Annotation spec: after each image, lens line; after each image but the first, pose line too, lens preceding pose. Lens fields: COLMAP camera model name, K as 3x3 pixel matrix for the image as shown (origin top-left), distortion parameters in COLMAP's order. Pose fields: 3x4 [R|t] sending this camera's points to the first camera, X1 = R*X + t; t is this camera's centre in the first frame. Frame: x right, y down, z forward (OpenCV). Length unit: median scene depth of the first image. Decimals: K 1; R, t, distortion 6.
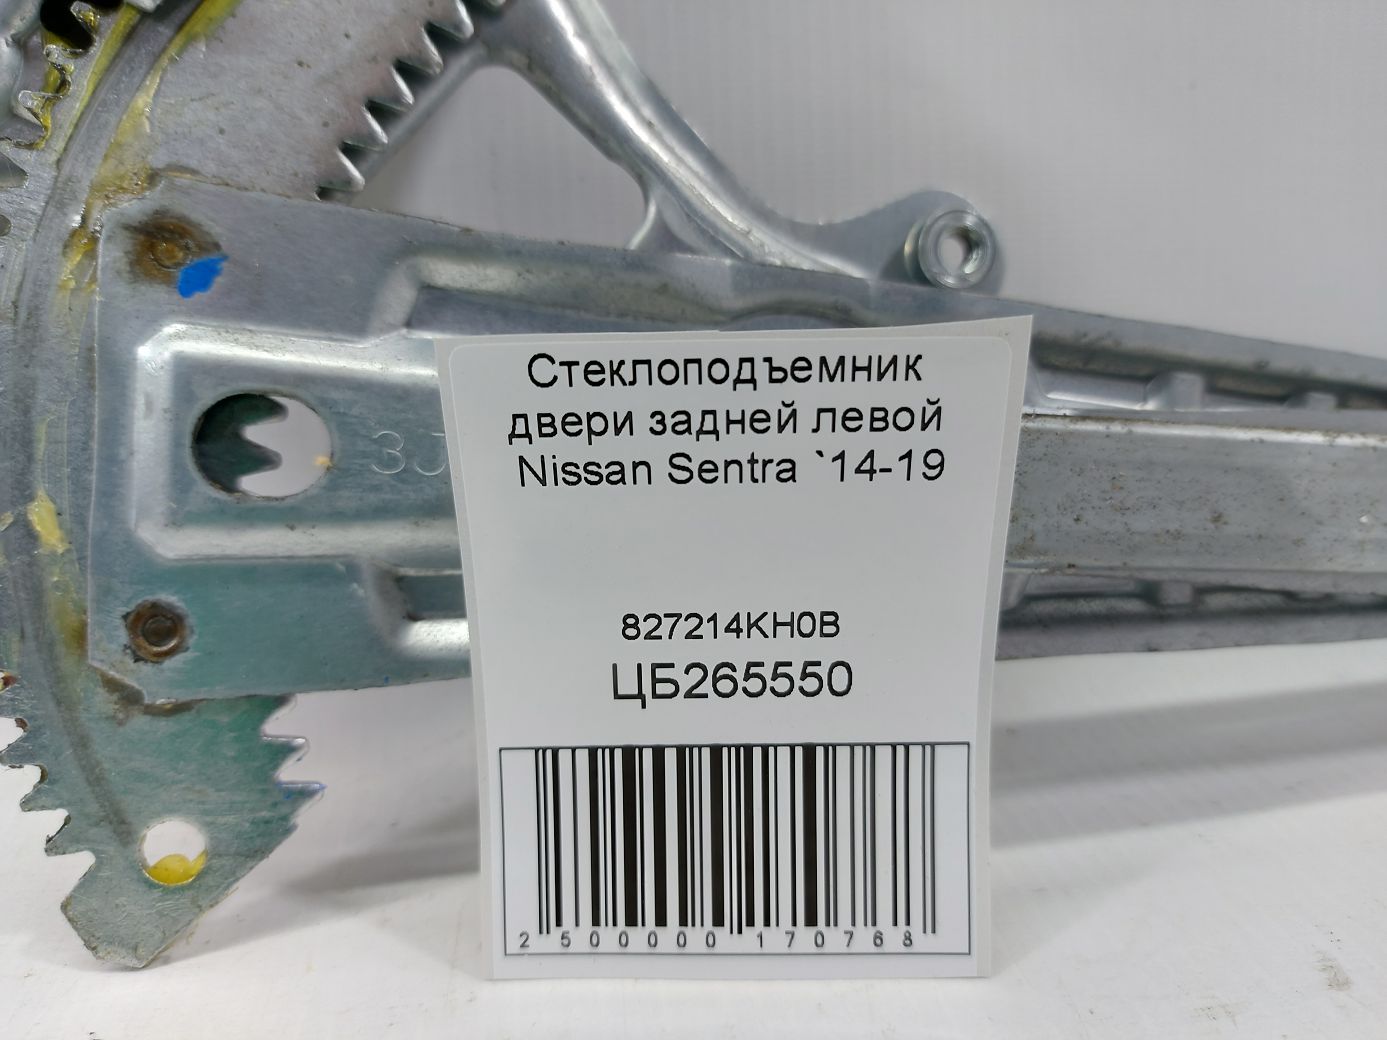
lens RADIAL K [[1021.0, 0, 693.0], [0, 1021.0, 474.3], [0, 0, 1]] dist [-0.040332, -0.001657]
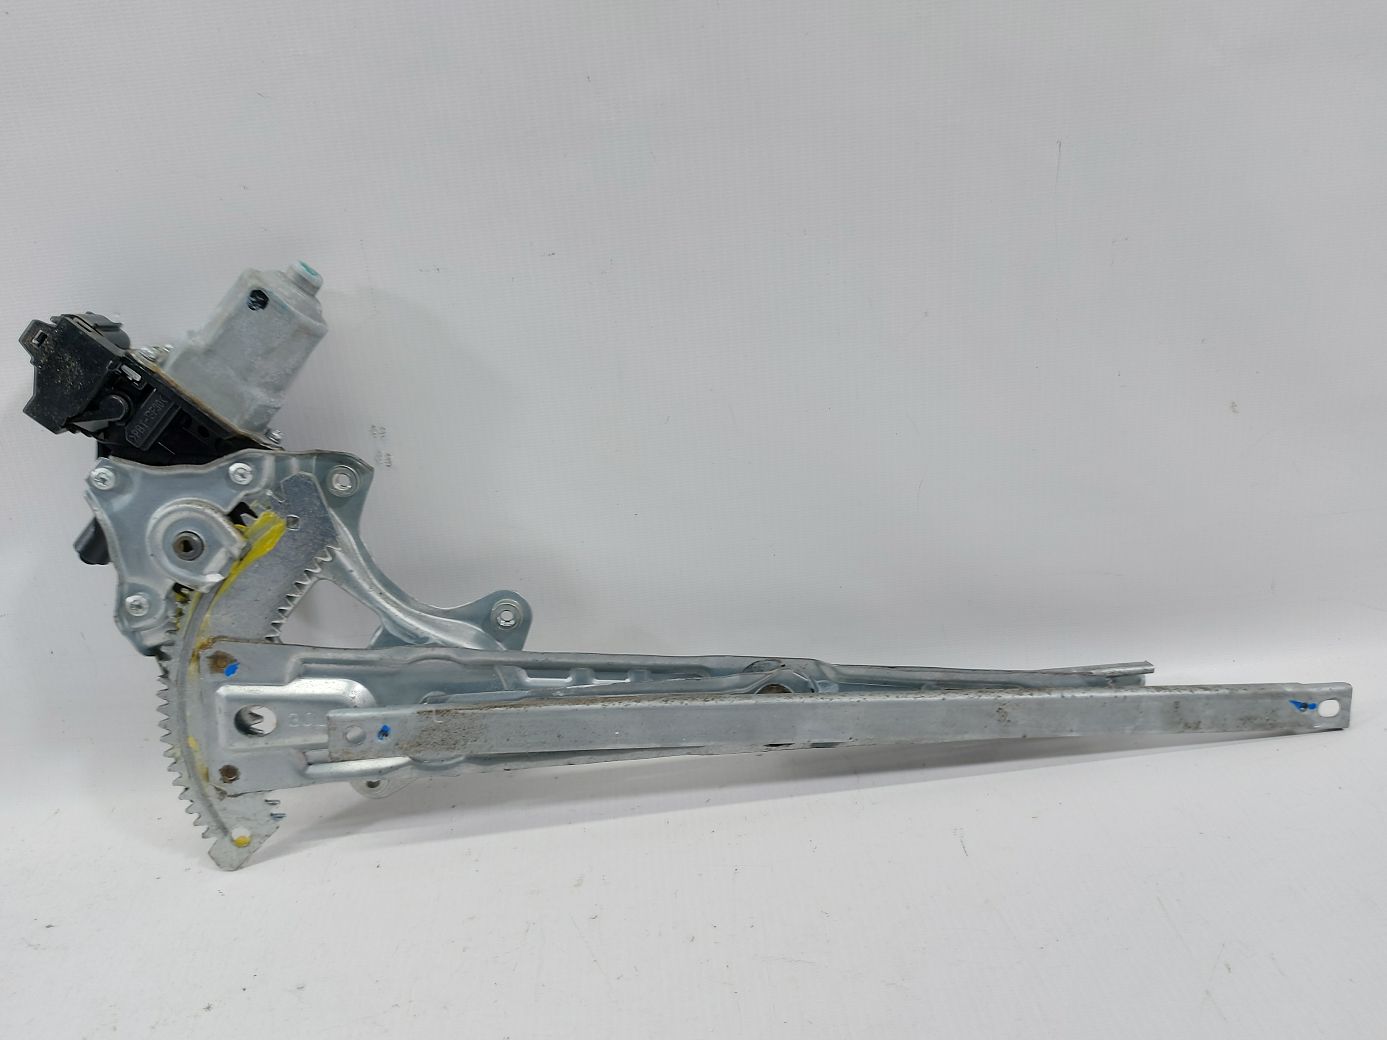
lens RADIAL K [[972.2, 0, 693.5], [0, 972.2, 520.0], [0, 0, 1]] dist [0.000436, -0.030755]
pose [[0.997506, -0.012965, -0.069388, 1.205278], [0.023487, 0.987939, 0.153052, -1.108523], [0.066567, -0.154300, 0.985779, -1.885010]]
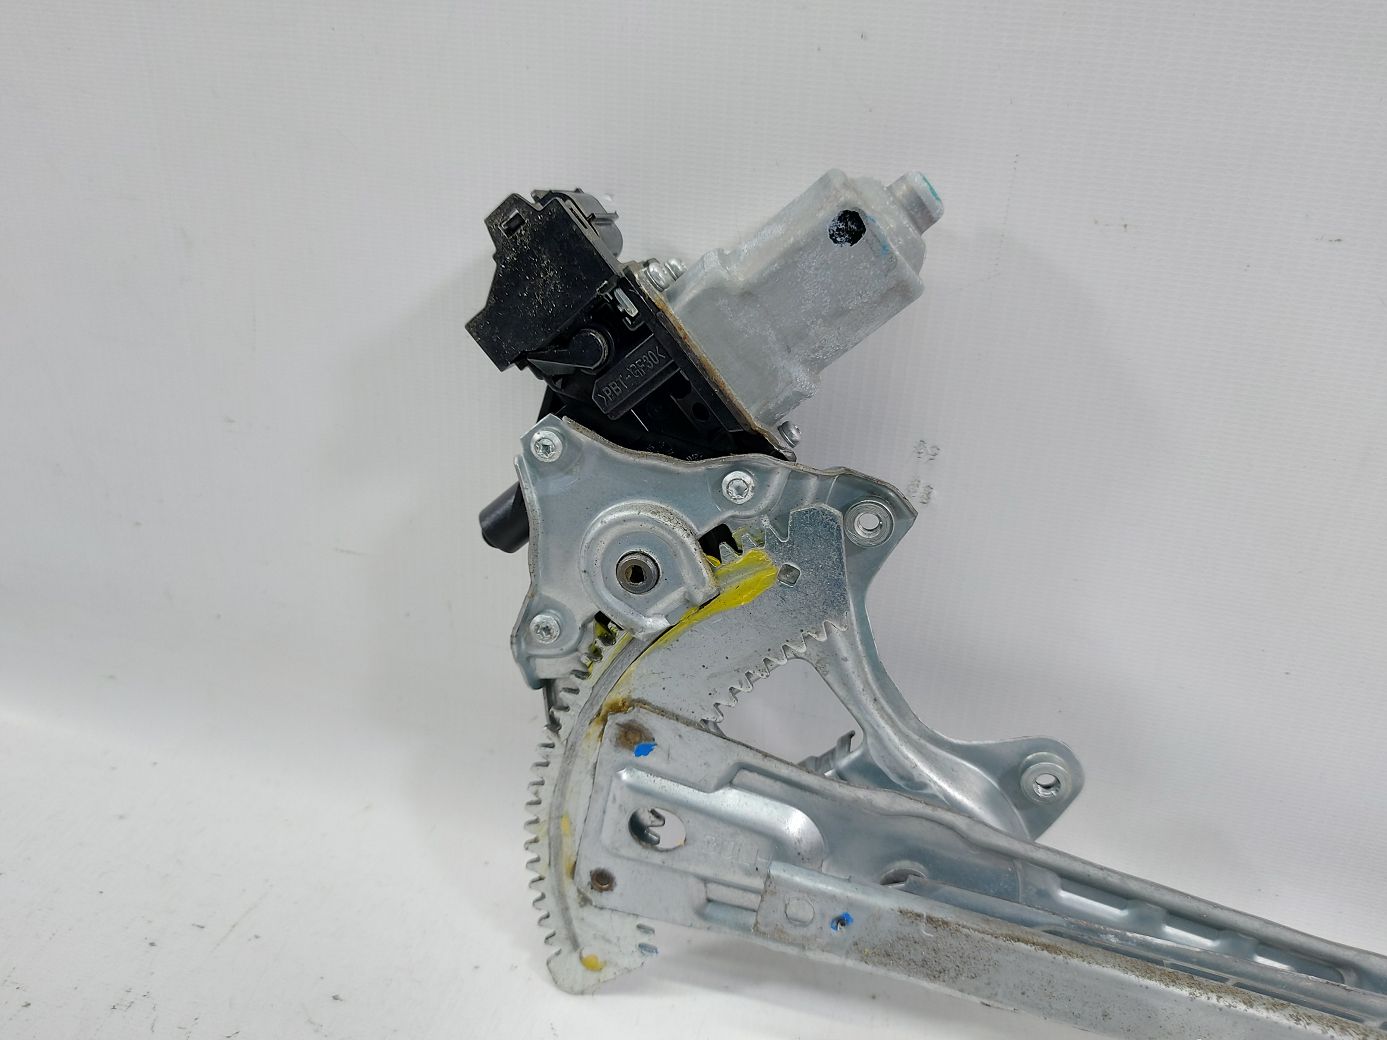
lens RADIAL K [[998.3, 0, 693.5], [0, 998.3, 520.0], [0, 0, 1]] dist [0.053914, -0.115056]
pose [[0.917863, 0.258378, -0.301278, 0.141602], [-0.176625, 0.945683, 0.272925, -1.290492], [0.355431, -0.197294, 0.913643, -0.867842]]
